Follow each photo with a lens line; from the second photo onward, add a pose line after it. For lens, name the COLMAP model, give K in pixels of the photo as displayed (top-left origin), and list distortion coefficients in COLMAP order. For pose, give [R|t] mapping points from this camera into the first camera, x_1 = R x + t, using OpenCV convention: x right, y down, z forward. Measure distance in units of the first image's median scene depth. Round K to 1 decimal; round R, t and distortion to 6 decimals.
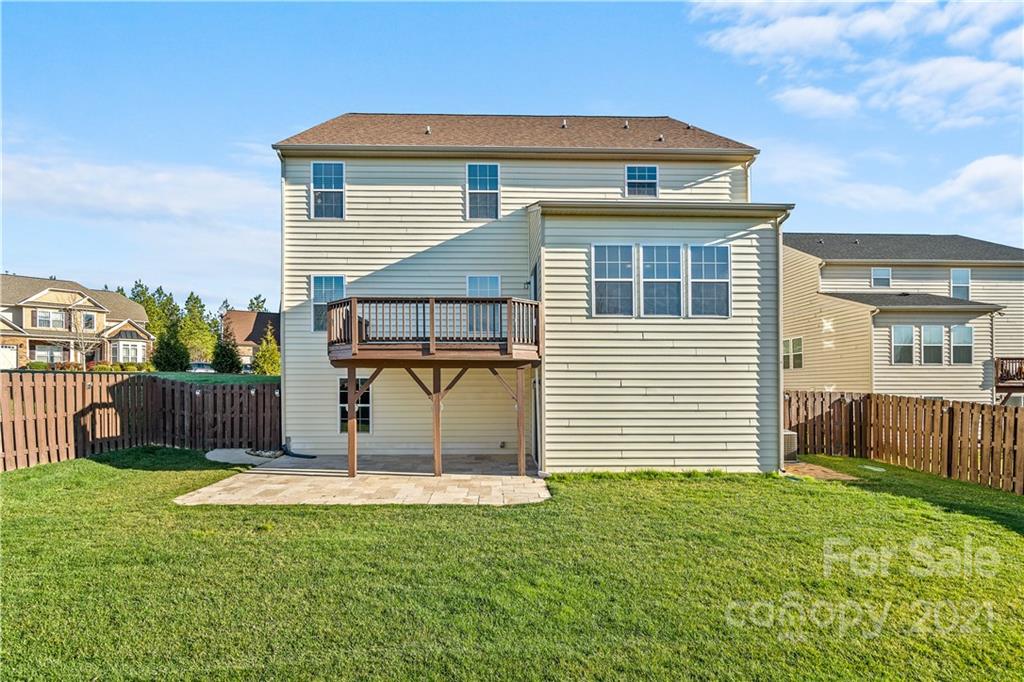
lens RADIAL K [[510.5, 0, 511.6], [0, 510.5, 381.2], [0, 0, 1]] dist [-0.004742, -0.000044]
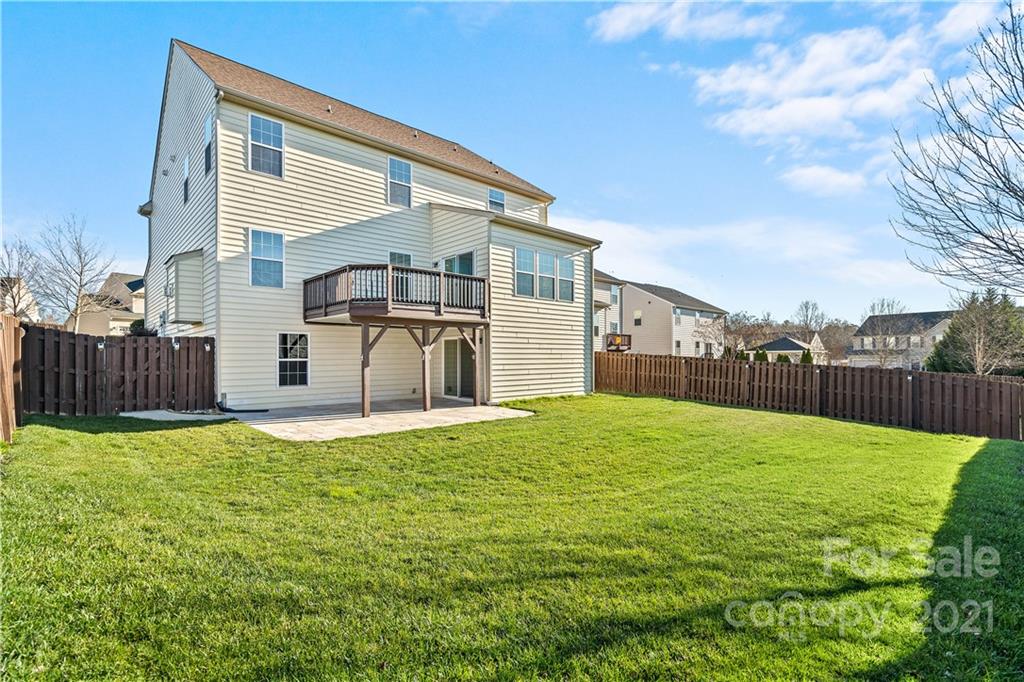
lens RADIAL K [[470.5, 0, 510.9], [0, 470.5, 349.6], [0, 0, 1]] dist [-0.001630, -0.000377]
pose [[0.751102, 0.004349, 0.660172, -0.610667], [-0.003176, 0.999991, -0.002974, 0.028125], [-0.660178, 0.000137, 0.751109, -0.014991]]
